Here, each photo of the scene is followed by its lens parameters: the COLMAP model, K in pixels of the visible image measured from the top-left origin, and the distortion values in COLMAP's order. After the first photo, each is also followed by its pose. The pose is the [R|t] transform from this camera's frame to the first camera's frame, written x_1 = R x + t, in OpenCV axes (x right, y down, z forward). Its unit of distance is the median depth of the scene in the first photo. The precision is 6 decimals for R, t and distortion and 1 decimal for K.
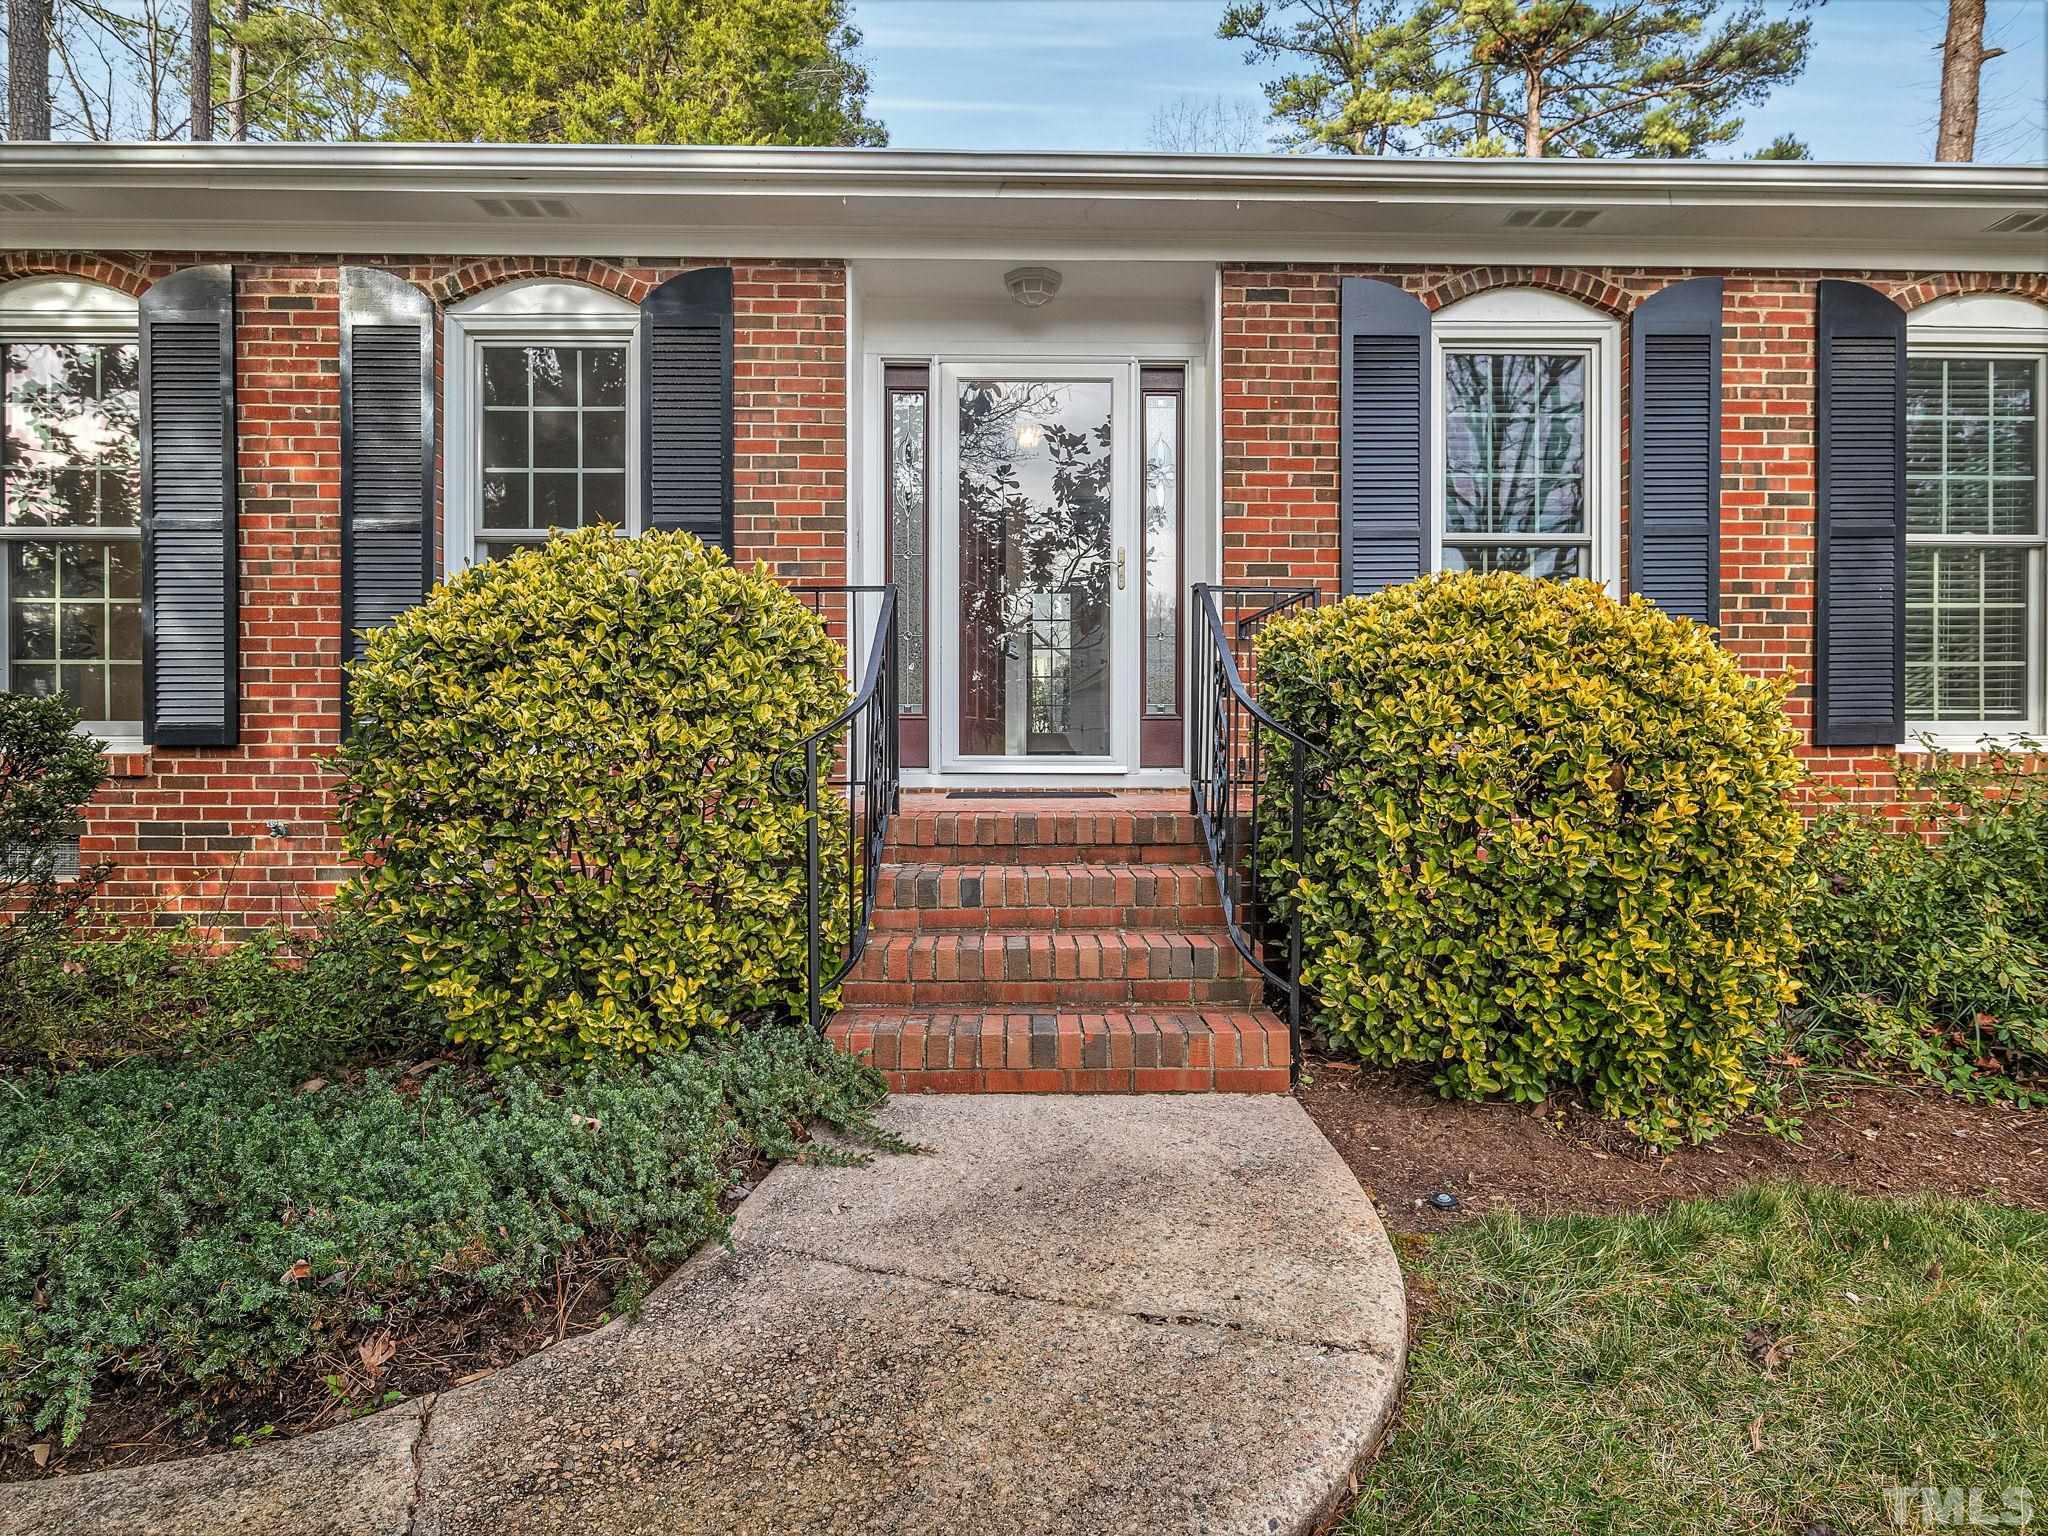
lens RADIAL K [[1153.4, 0, 1035.6], [0, 1153.4, 741.6], [0, 0, 1]] dist [-0.005088, -0.001924]
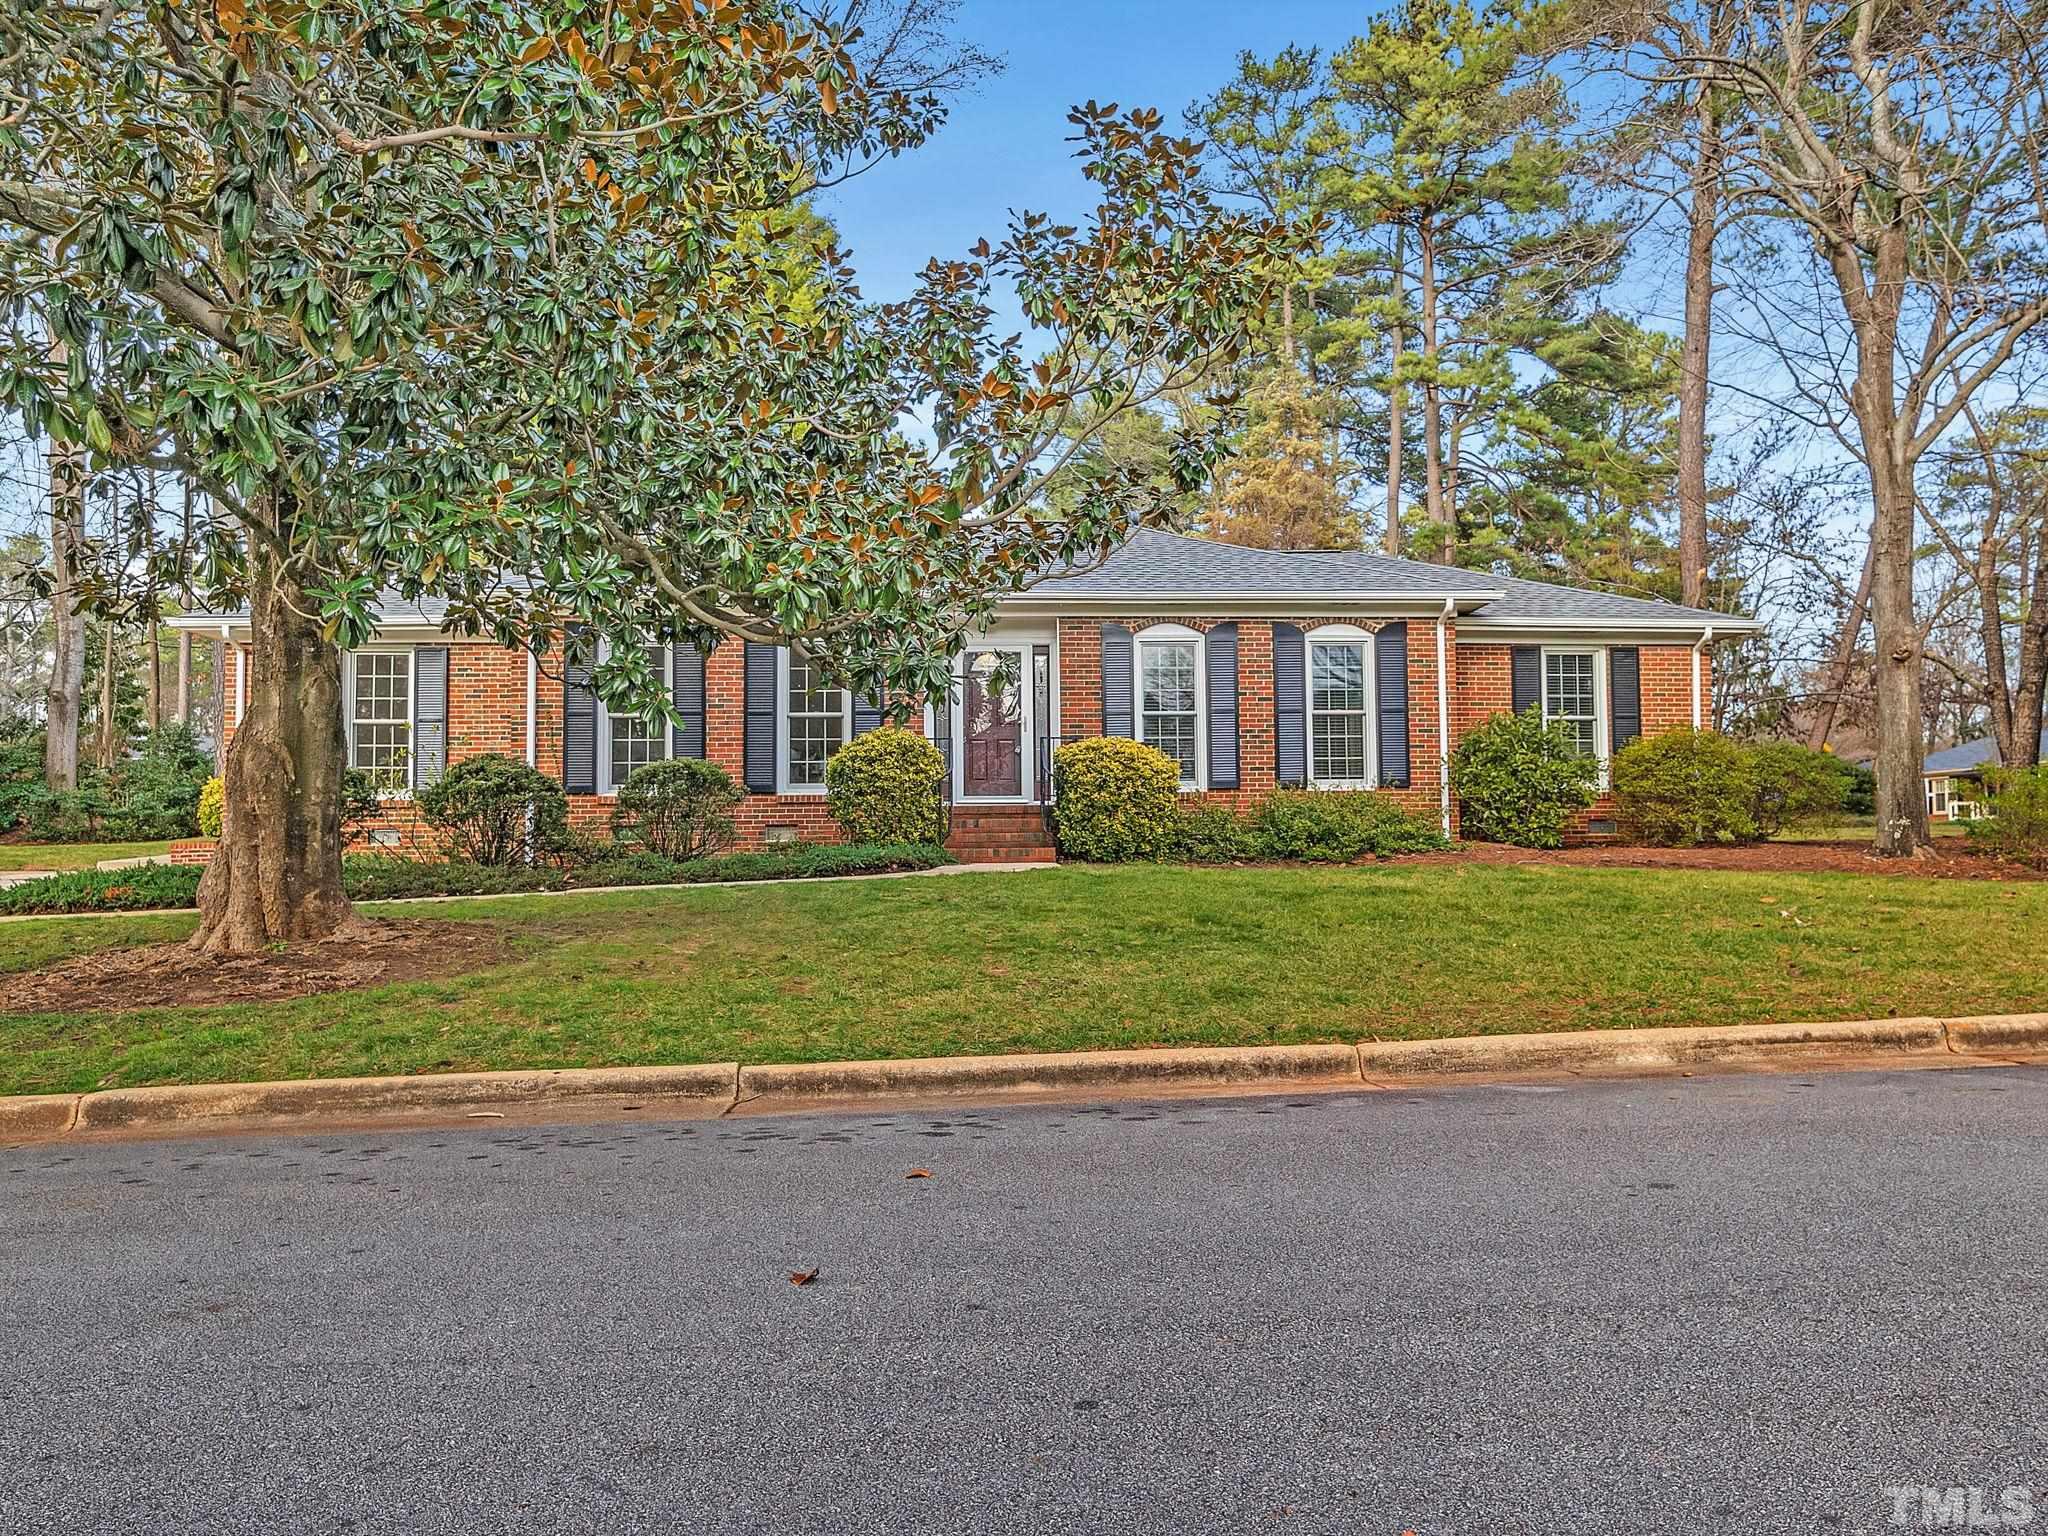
lens RADIAL K [[1153.4, 0, 1035.6], [0, 1153.4, 741.6], [0, 0, 1]] dist [-0.005088, -0.001924]
pose [[0.999234, -0.010129, 0.037811, -0.003136], [0.013279, 0.996376, -0.084018, 0.194529], [-0.036823, 0.084456, 0.995747, -2.861488]]
